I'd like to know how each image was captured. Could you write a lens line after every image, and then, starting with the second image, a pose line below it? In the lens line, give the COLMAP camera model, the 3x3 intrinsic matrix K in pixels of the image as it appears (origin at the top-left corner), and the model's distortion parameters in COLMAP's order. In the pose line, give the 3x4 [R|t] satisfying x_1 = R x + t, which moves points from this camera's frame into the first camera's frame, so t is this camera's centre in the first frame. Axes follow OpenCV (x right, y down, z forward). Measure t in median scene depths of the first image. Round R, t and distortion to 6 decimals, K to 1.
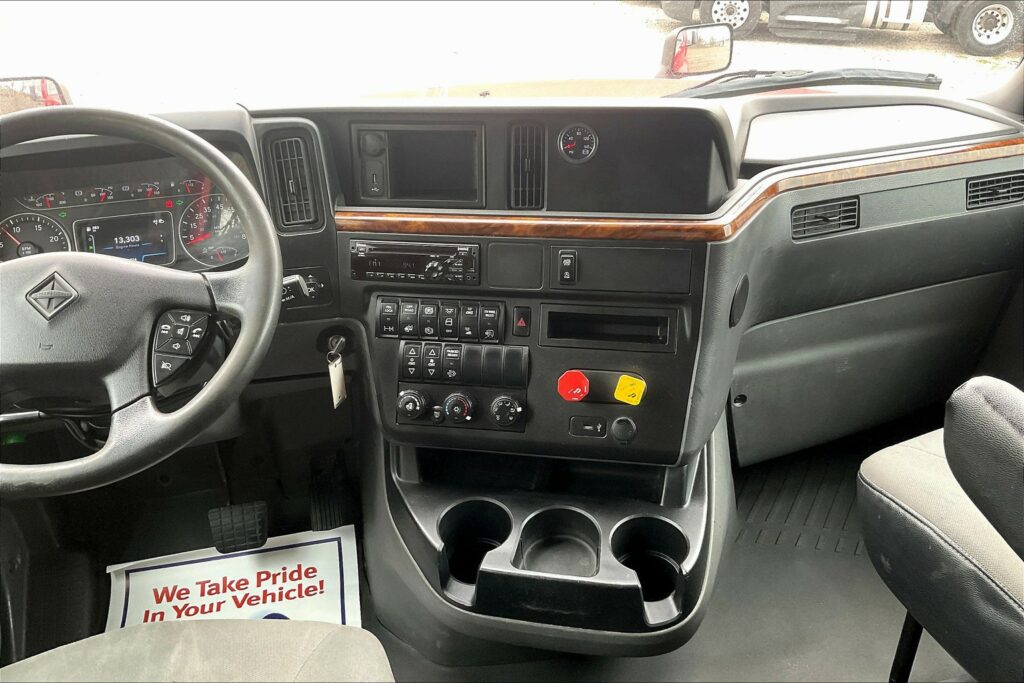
lens RADIAL K [[852.9, 0, 514.3], [0, 852.9, 337.7], [0, 0, 1]] dist [0.088436, -0.153292]
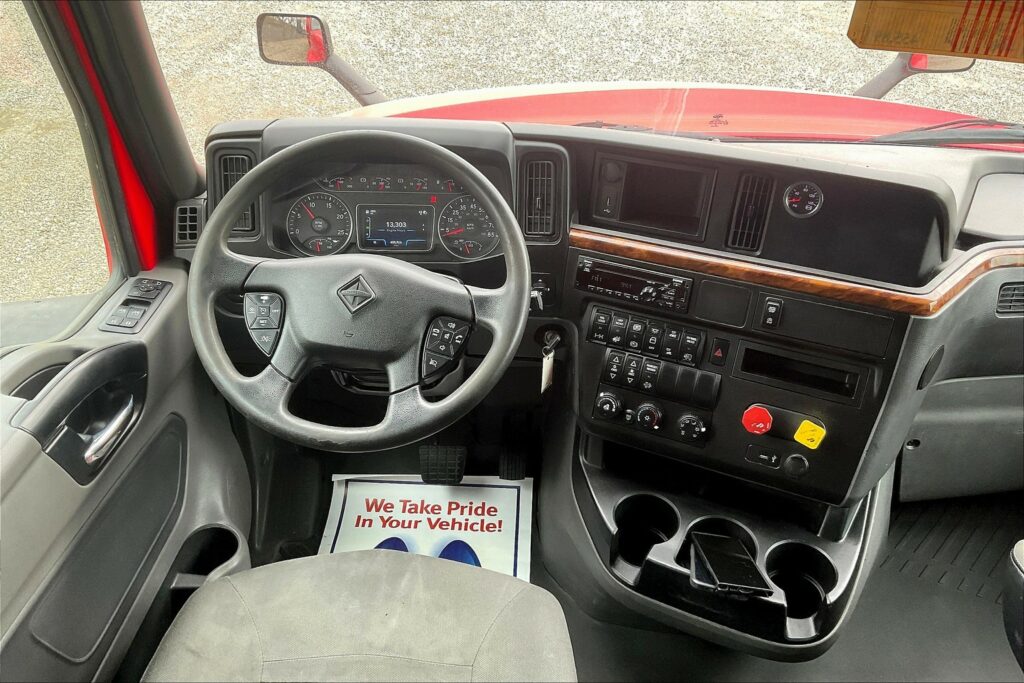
lens RADIAL K [[852.9, 0, 508.5], [0, 852.9, 337.5], [0, 0, 1]] dist [0.088436, -0.153292]
pose [[0.968997, 0.171045, -0.178293, -0.060822], [-0.152227, 0.981696, 0.114456, -0.122154], [0.194606, -0.083766, 0.977298, -0.144580]]
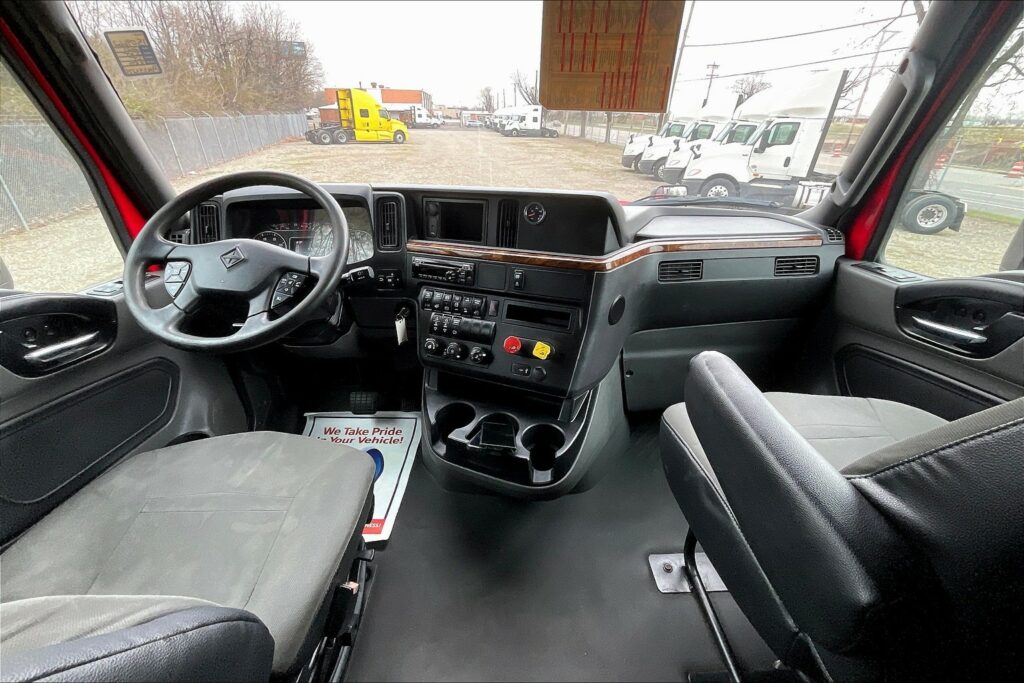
lens RADIAL K [[419.9, 0, 518.6], [0, 419.9, 342.6], [0, 0, 1]] dist [-0.001623, -0.000141]
pose [[0.975702, 0.119753, -0.183480, 0.231877], [-0.123088, 0.992372, -0.006854, 0.053223], [0.181260, 0.029272, 0.983000, 0.127492]]
